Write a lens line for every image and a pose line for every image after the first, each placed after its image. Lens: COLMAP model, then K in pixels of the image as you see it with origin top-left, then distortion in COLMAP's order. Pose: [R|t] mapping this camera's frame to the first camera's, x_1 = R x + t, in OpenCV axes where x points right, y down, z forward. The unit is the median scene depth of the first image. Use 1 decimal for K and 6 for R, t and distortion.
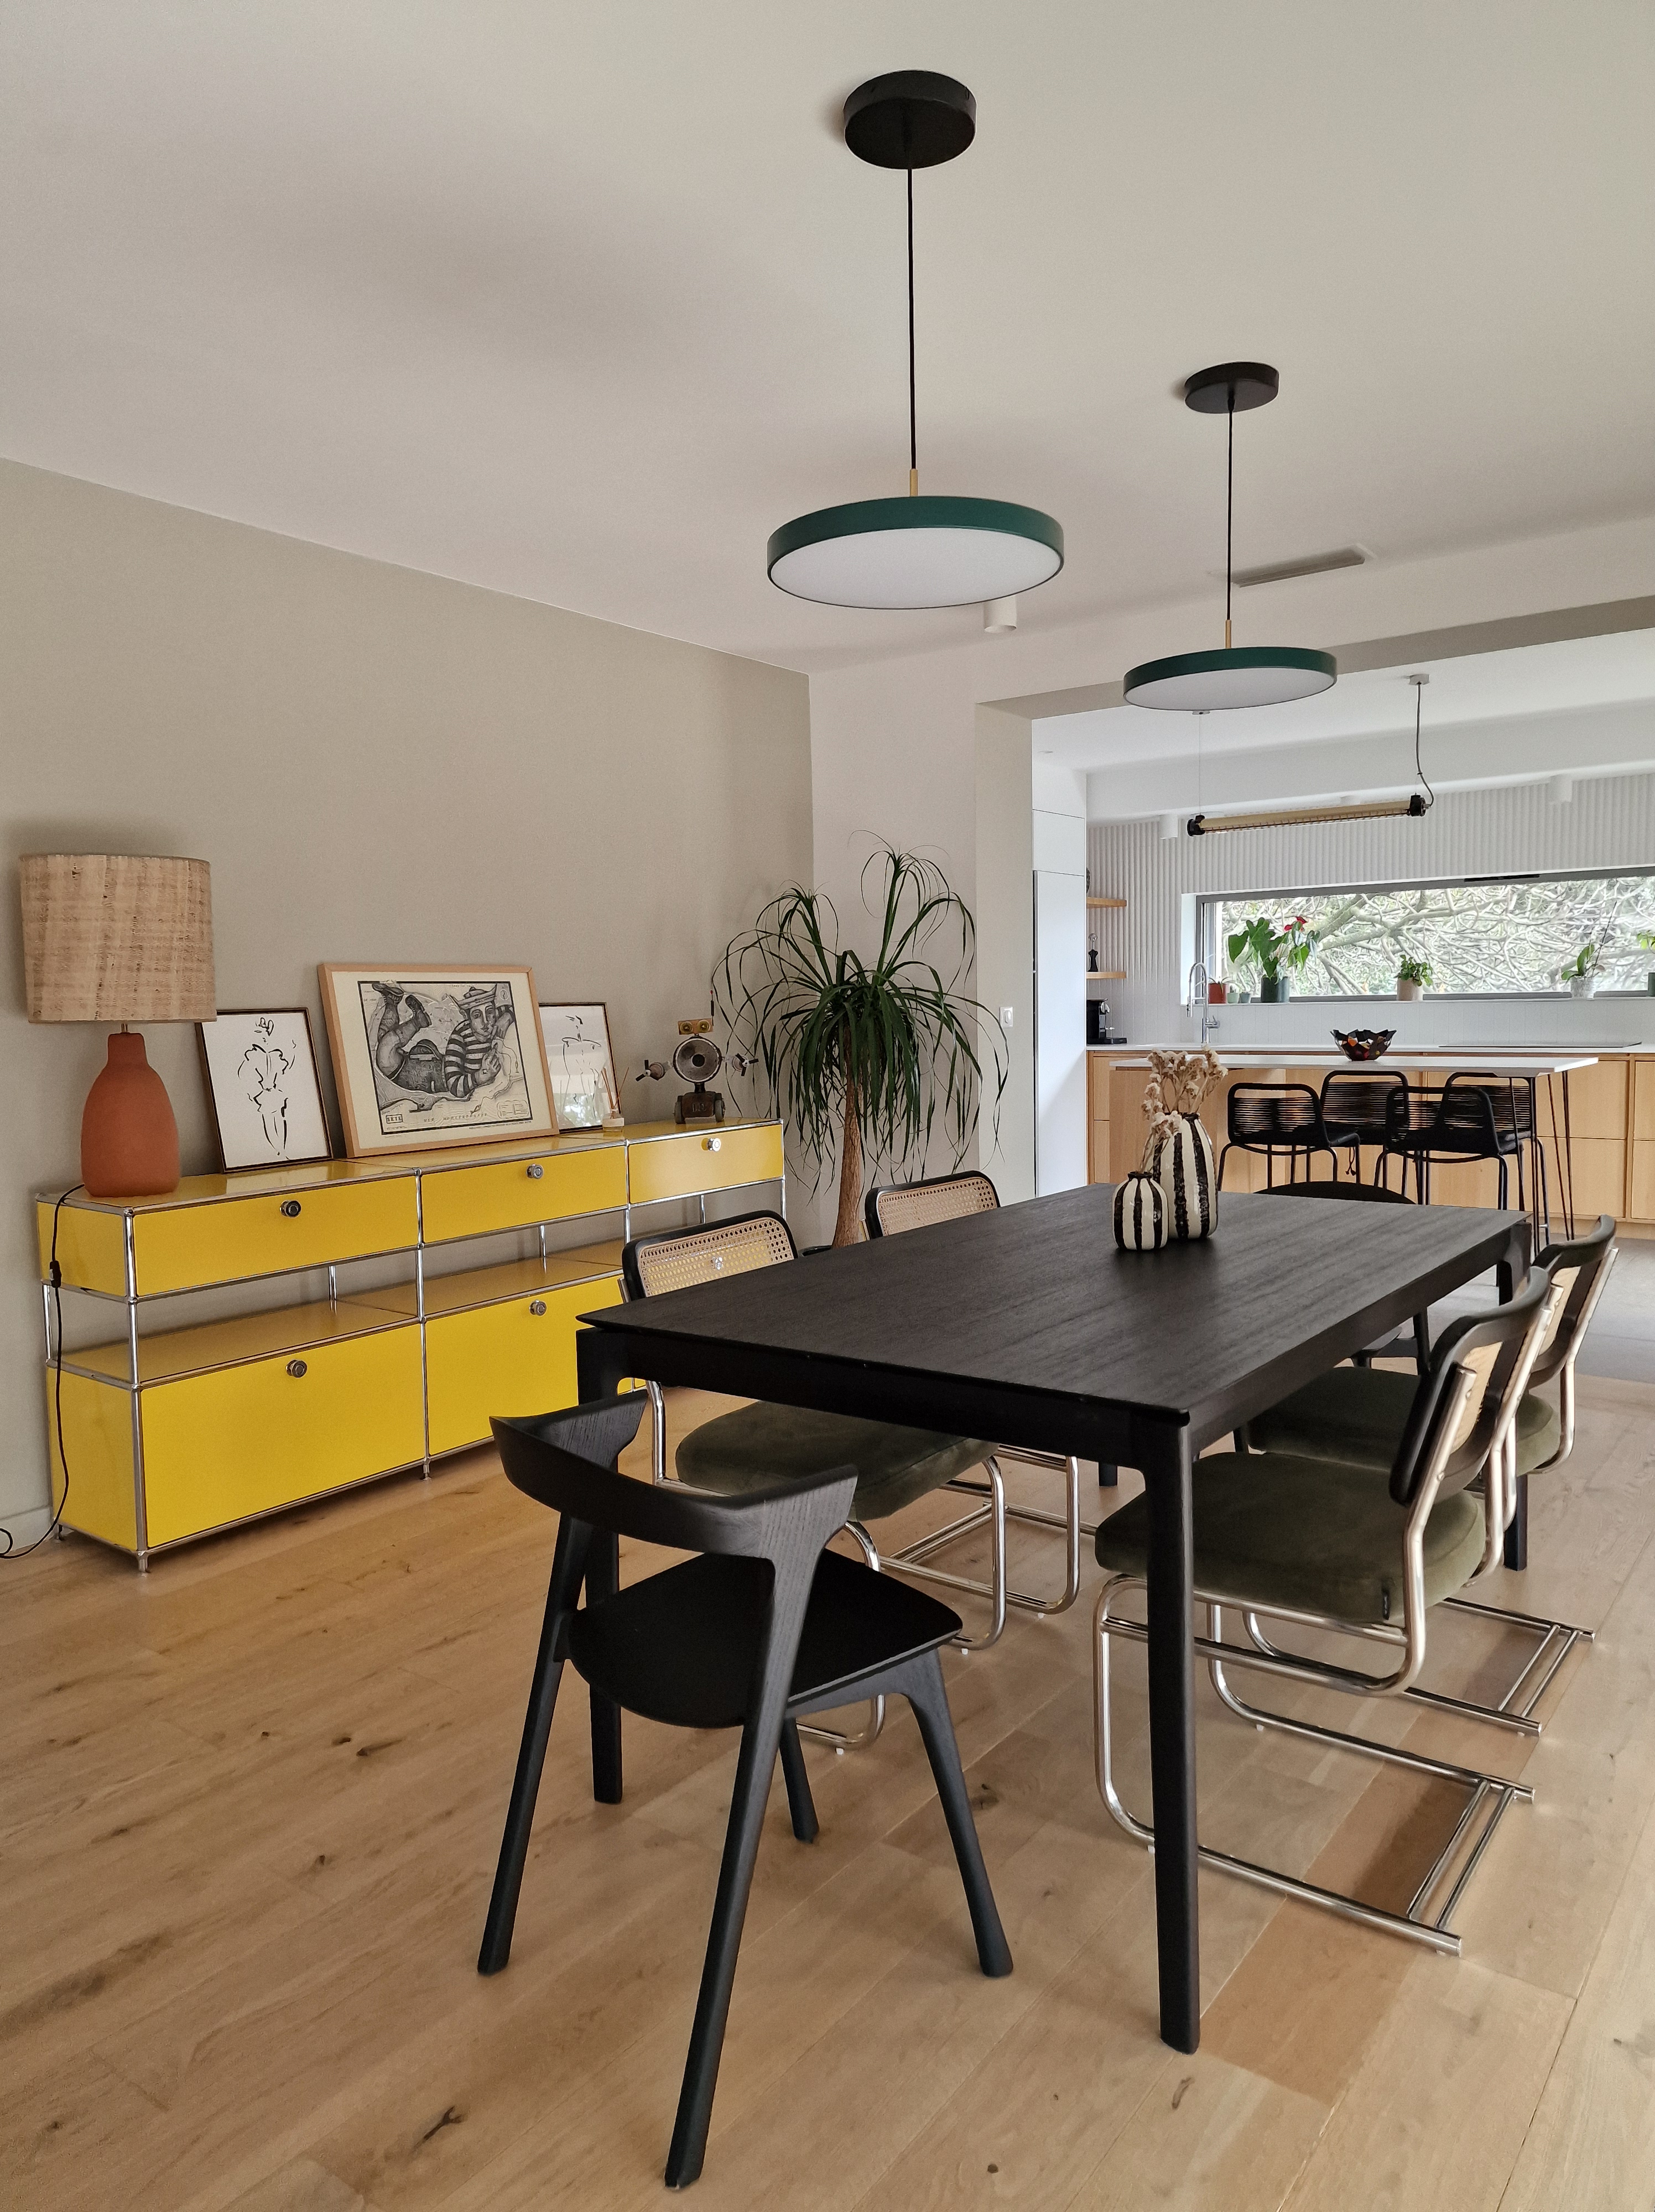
lens RADIAL K [[1519.6, 0, 827.5], [0, 1519.6, 1106.0], [0, 0, 1]] dist [0.092905, 0.000611]
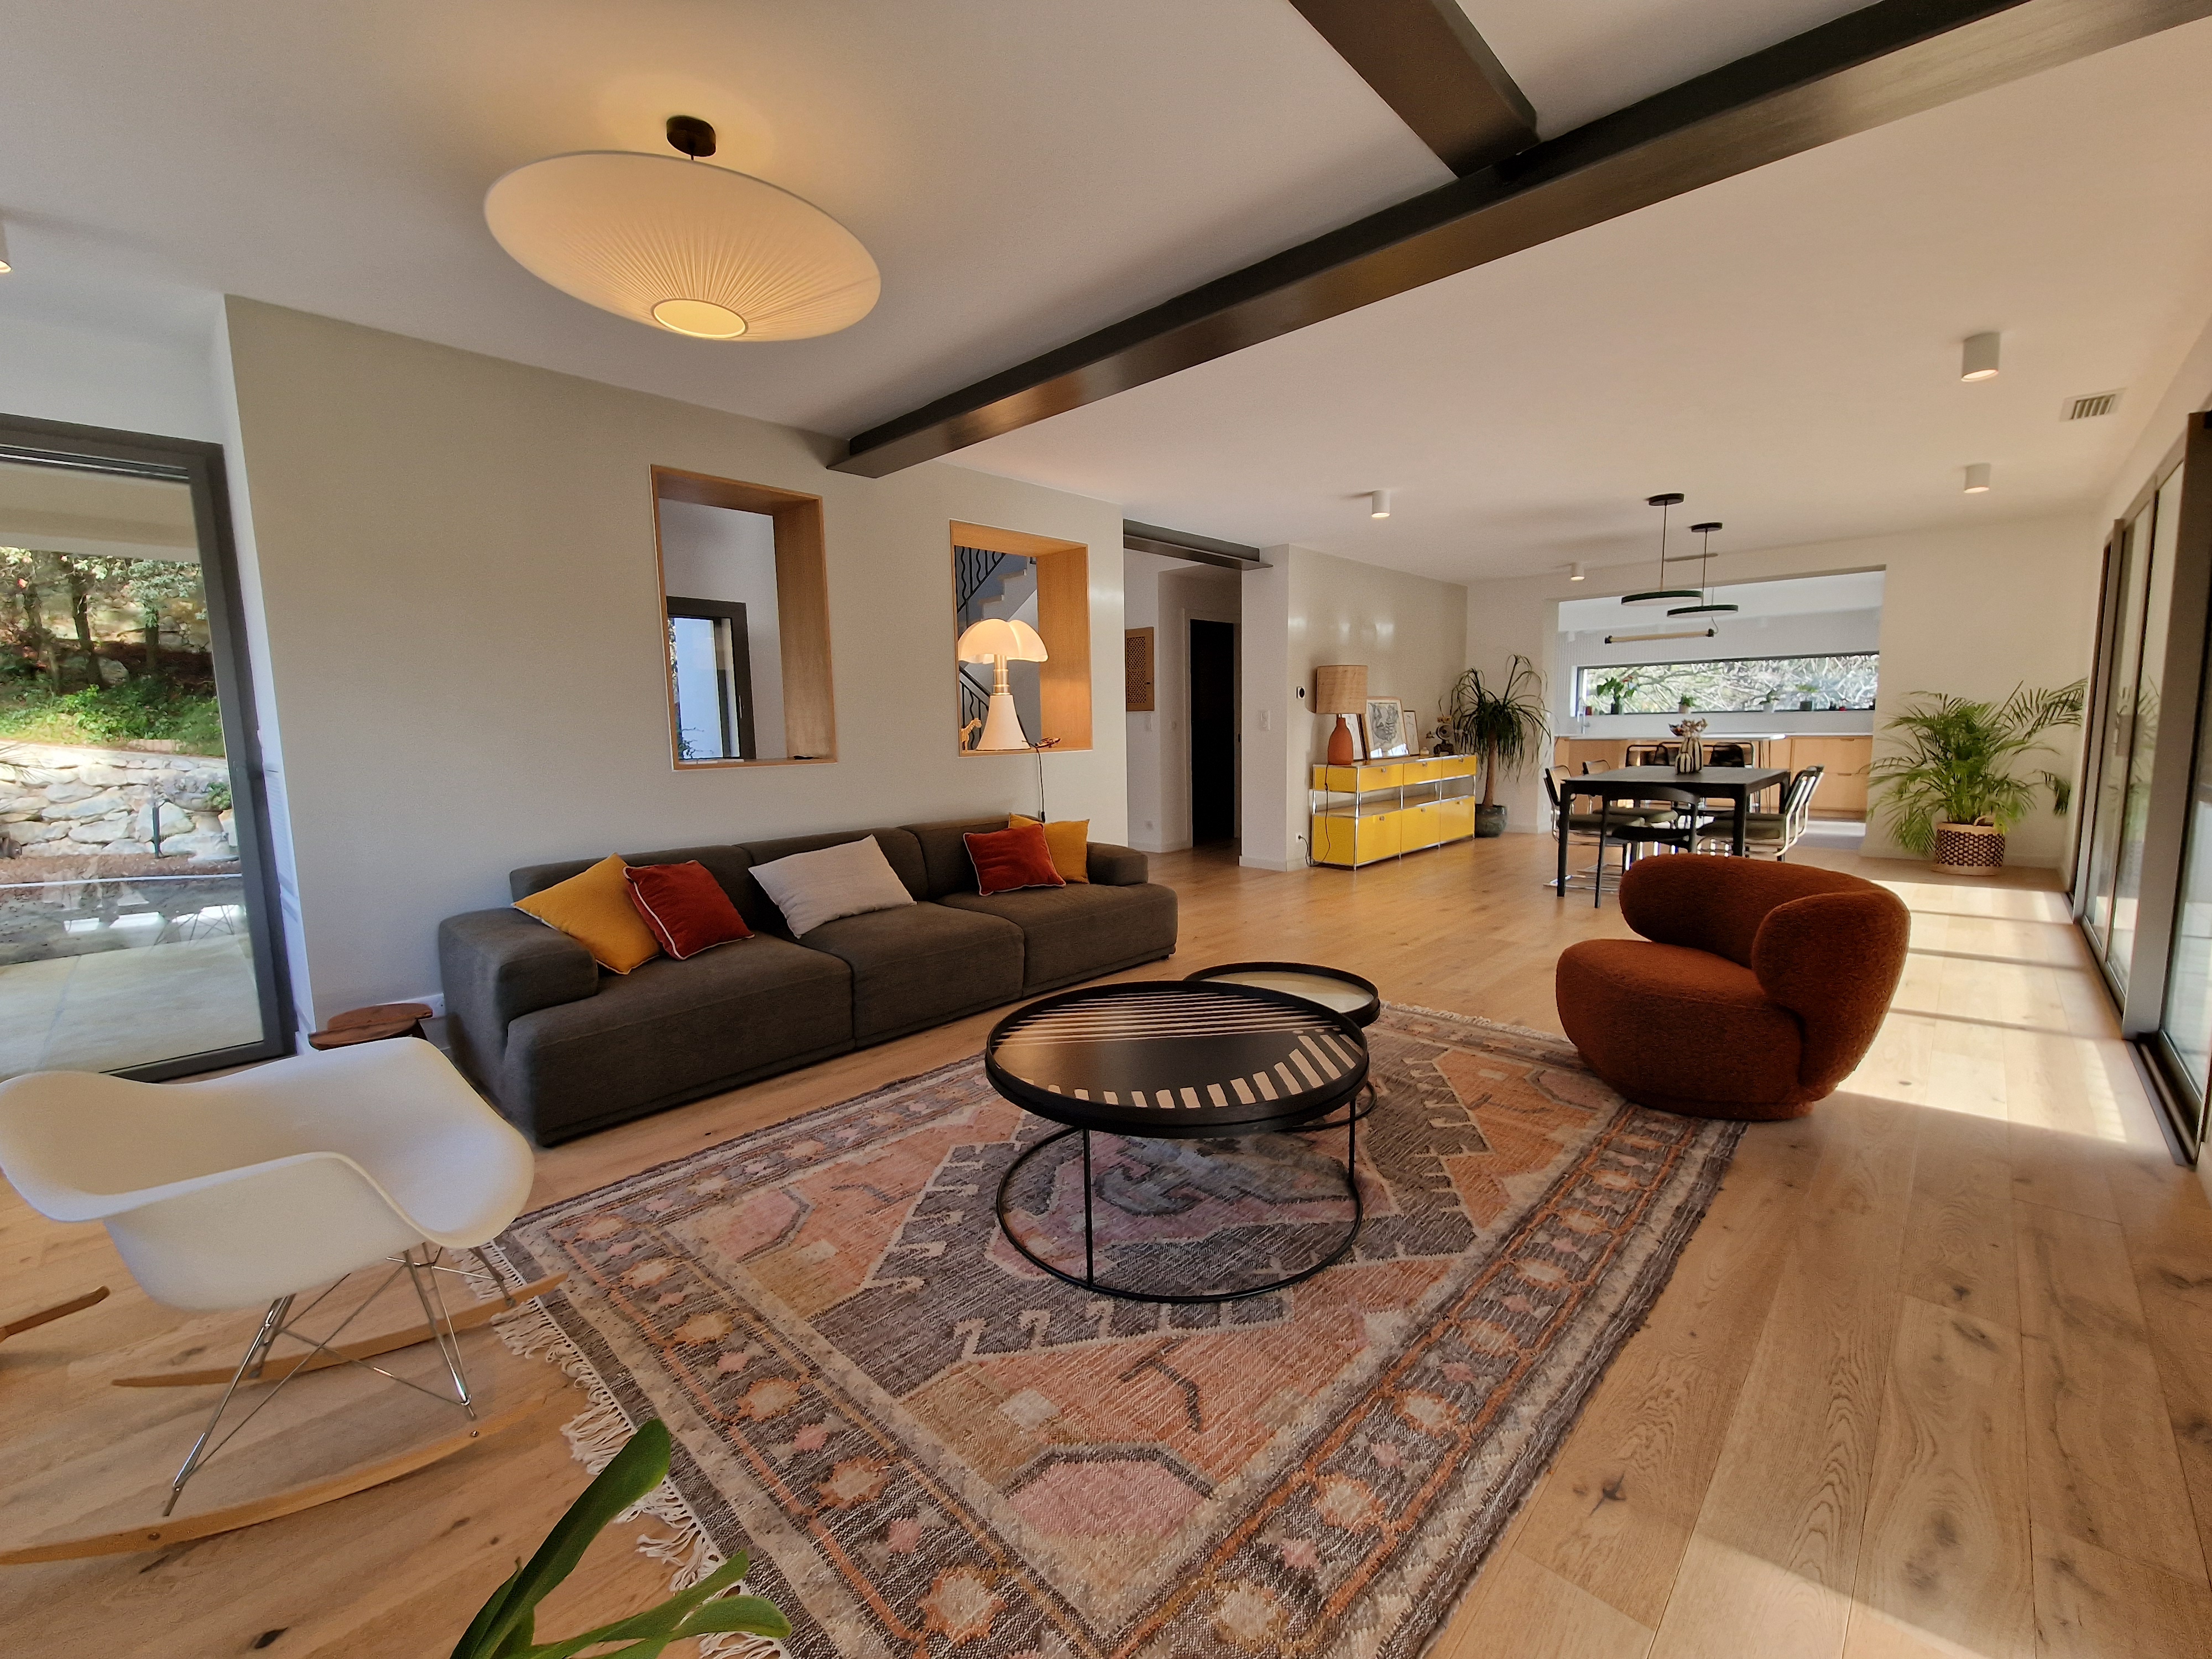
lens RADIAL K [[906.3, 0, 1106.0], [0, 906.3, 829.5], [0, 0, 1]] dist [0.000143, -0.000015]
pose [[0.991611, 0.012801, -0.128621, -0.290963], [-0.006899, 0.998907, 0.046225, 0.045736], [0.129072, -0.044950, 0.990616, -0.435764]]
